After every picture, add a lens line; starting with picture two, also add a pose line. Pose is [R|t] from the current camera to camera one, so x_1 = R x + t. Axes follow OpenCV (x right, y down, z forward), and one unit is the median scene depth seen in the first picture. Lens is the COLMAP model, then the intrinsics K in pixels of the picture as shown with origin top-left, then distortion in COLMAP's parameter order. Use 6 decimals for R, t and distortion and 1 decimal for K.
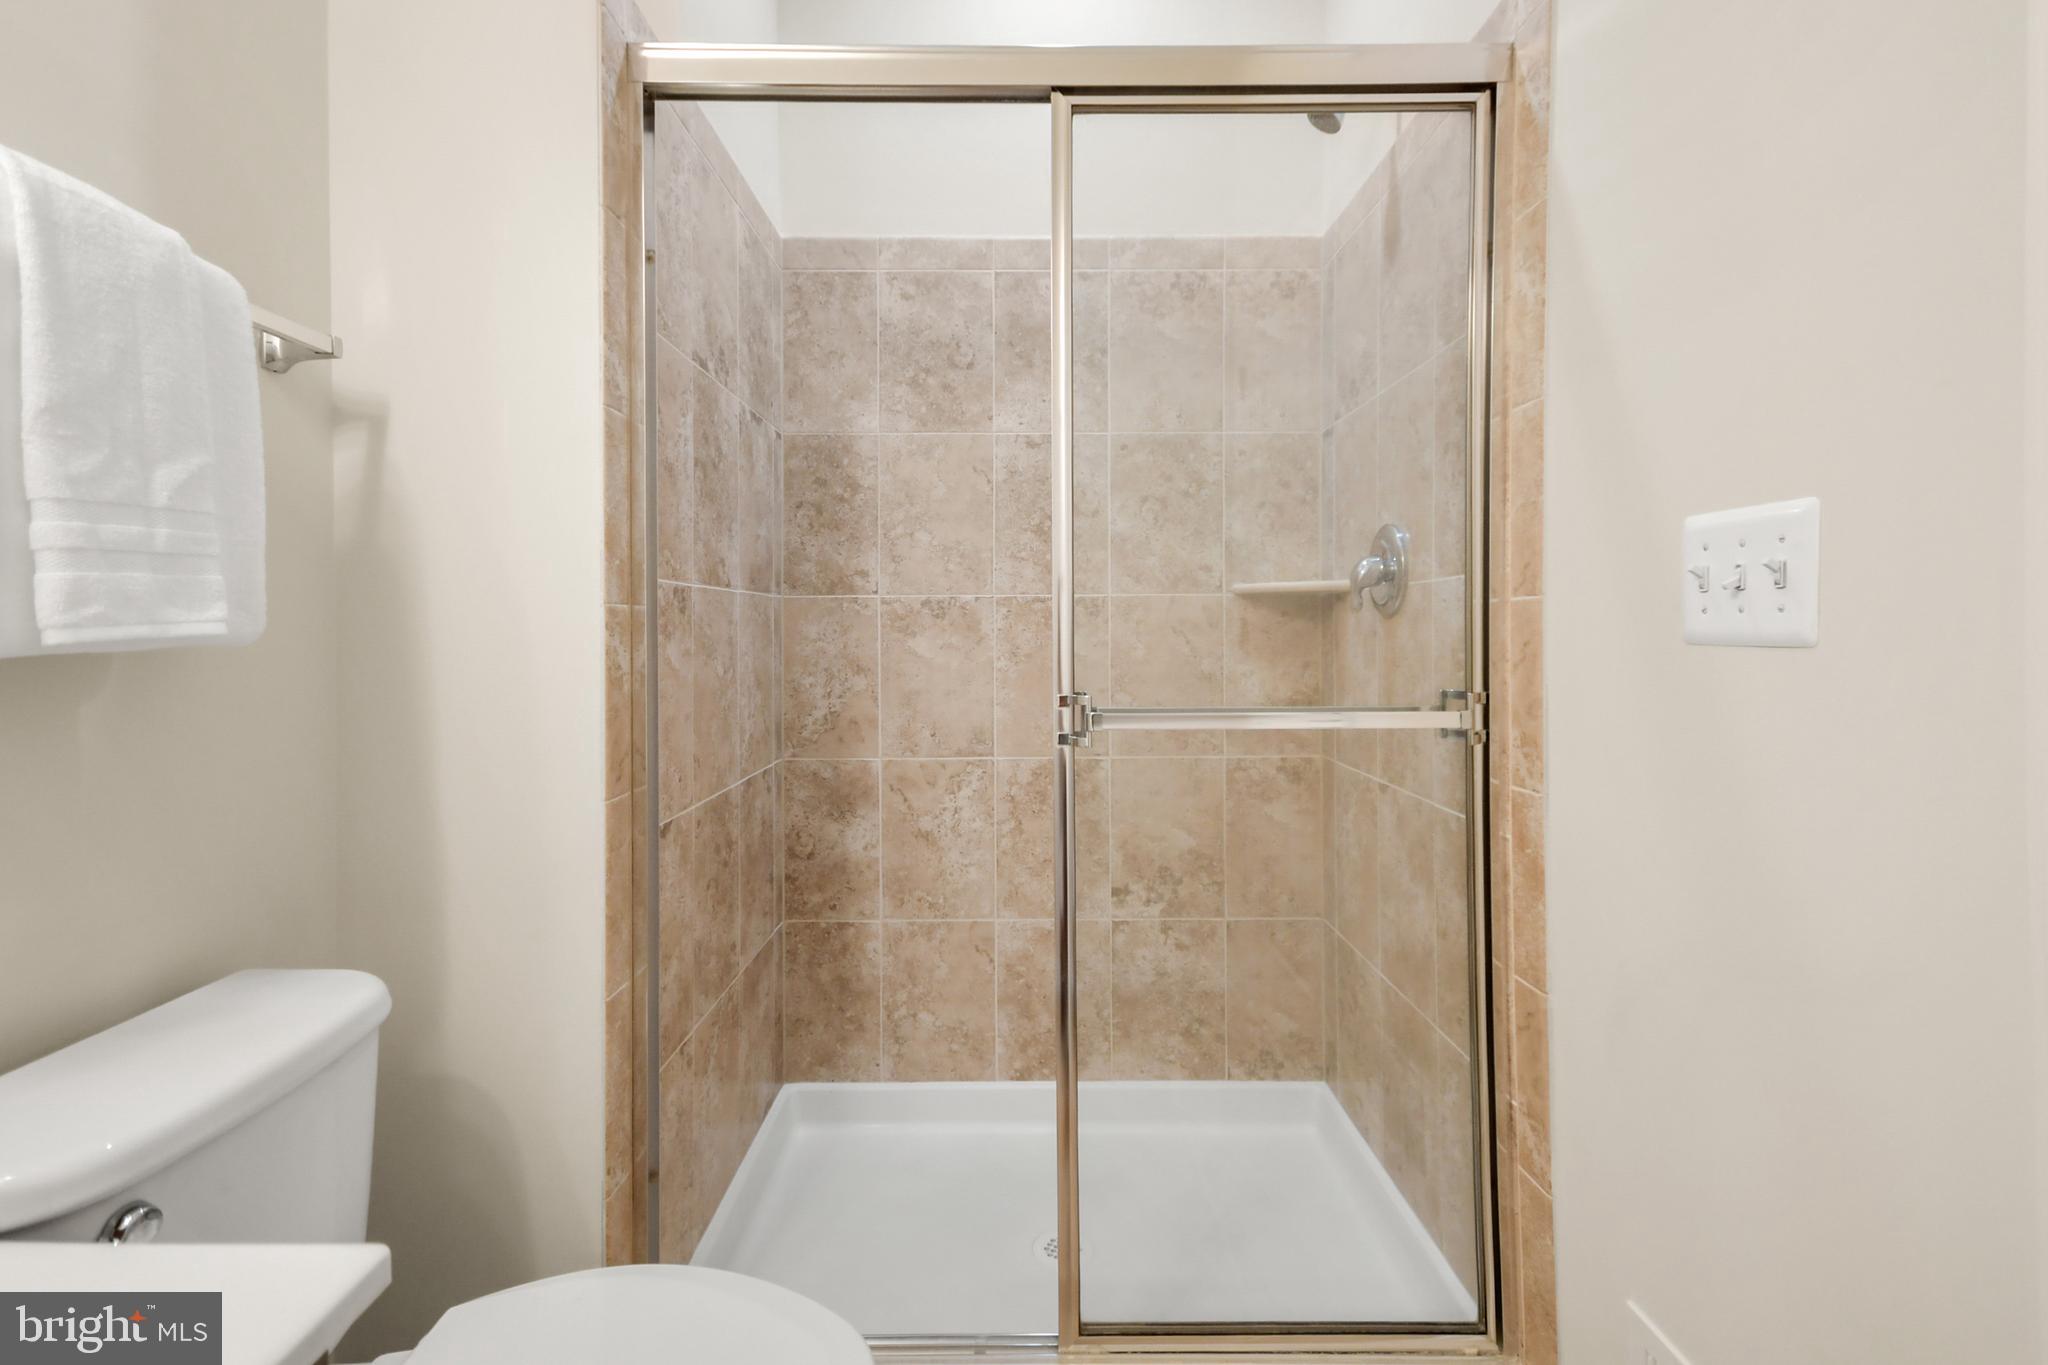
lens RADIAL K [[957.3, 0, 1024.0], [0, 957.3, 682.5], [0, 0, 1]] dist [0.011141, -0.000266]
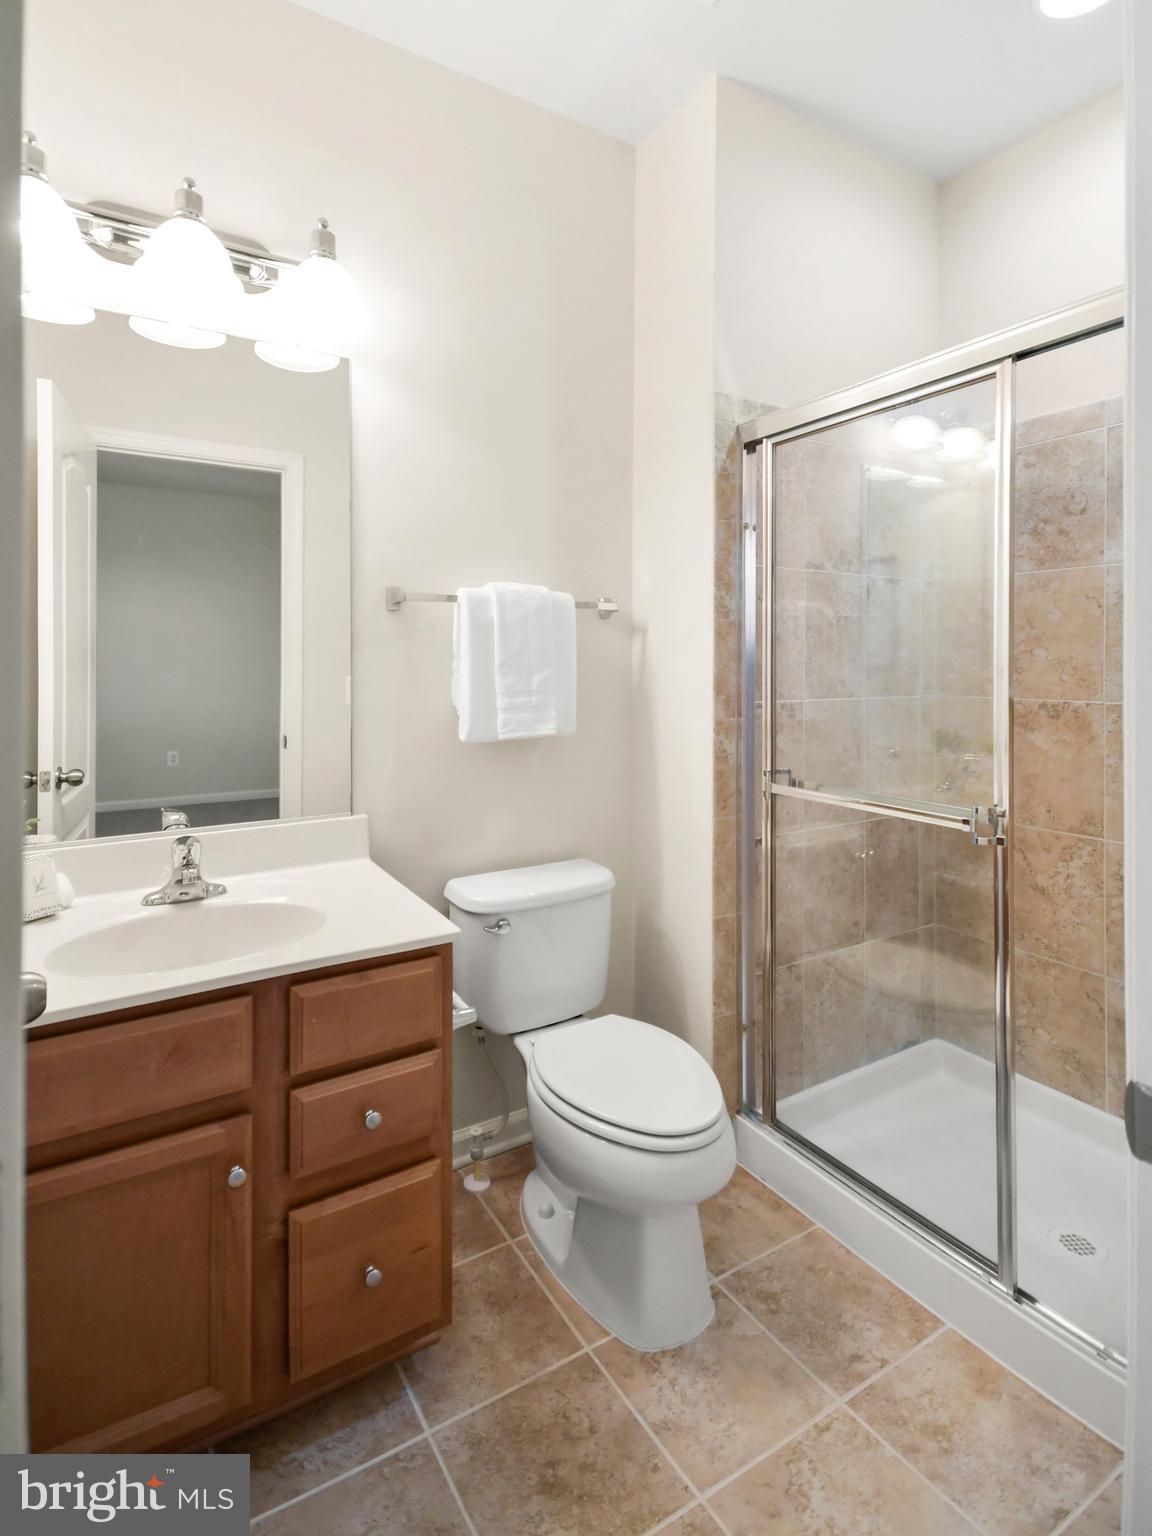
lens RADIAL K [[759.6, 0, 576.0], [0, 759.6, 768.0], [0, 0, 1]] dist [-0.009773, 0.000159]
pose [[0.522955, 0.121649, -0.843635, 0.437159], [-0.052860, 0.992487, 0.110346, -0.082861], [0.850720, -0.013112, 0.525456, -0.031870]]
